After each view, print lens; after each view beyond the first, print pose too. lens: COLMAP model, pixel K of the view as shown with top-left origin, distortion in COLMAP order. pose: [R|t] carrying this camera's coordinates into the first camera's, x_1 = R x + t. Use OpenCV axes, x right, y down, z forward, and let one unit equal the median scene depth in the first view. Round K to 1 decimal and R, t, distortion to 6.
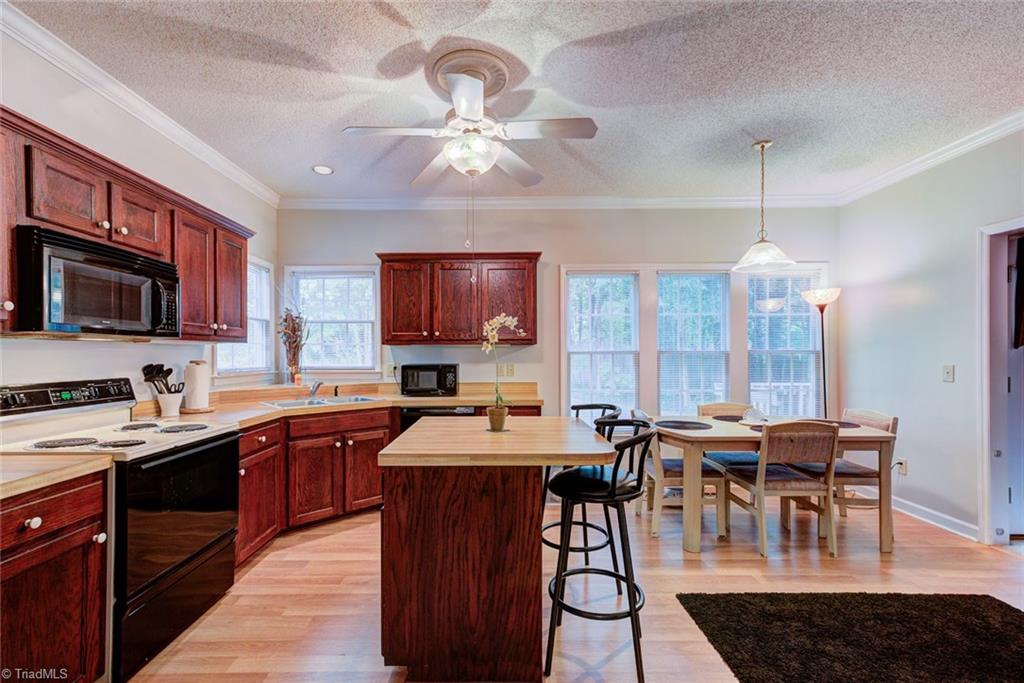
lens RADIAL K [[461.0, 0, 483.3], [0, 461.0, 348.9], [0, 0, 1]] dist [0.006544, 0.003136]
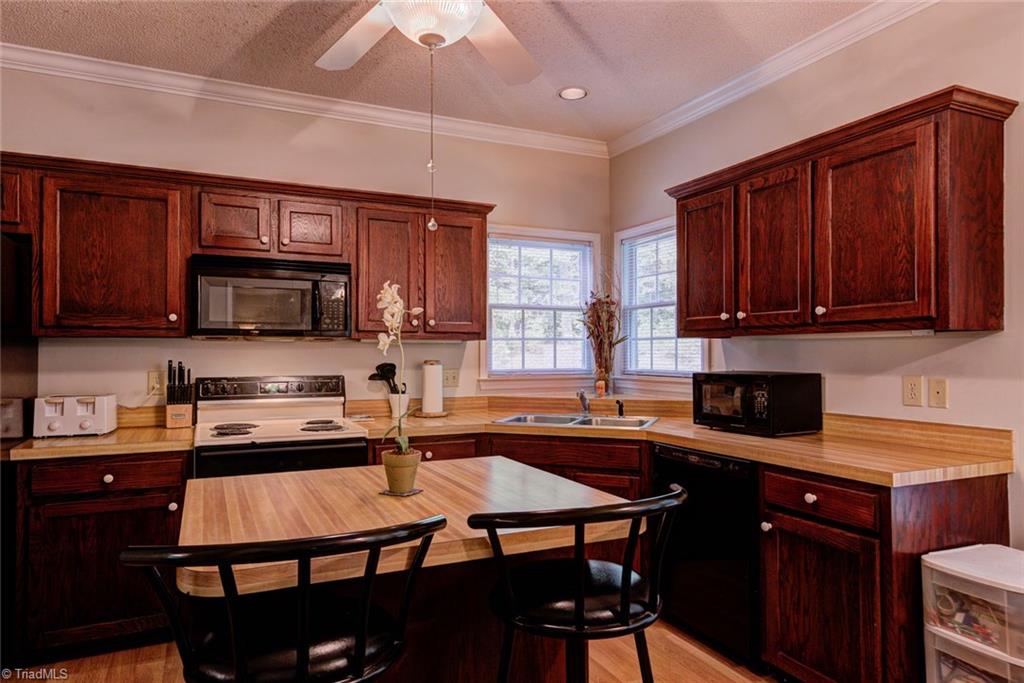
lens RADIAL K [[632.7, 0, 498.8], [0, 632.7, 343.6], [0, 0, 1]] dist [0.032727, -0.000855]
pose [[0.449481, -0.010178, -0.893232, 0.447892], [0.010171, 0.999929, -0.006276, 0.001016], [0.893232, -0.006264, 0.449553, 0.436360]]
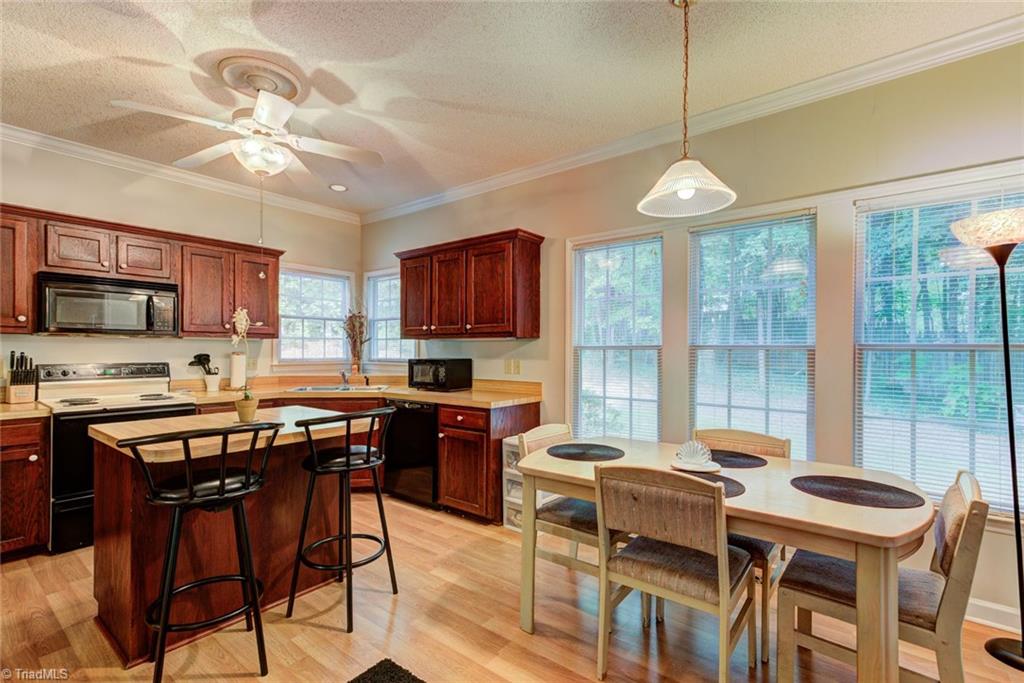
lens RADIAL K [[461.0, 0, 483.7], [0, 461.0, 349.2], [0, 0, 1]] dist [0.006544, 0.003136]
pose [[0.785374, 0.006774, -0.618984, 0.624186], [0.001166, 0.999922, 0.012422, 0.001134], [0.619020, -0.010478, 0.785305, 0.300075]]
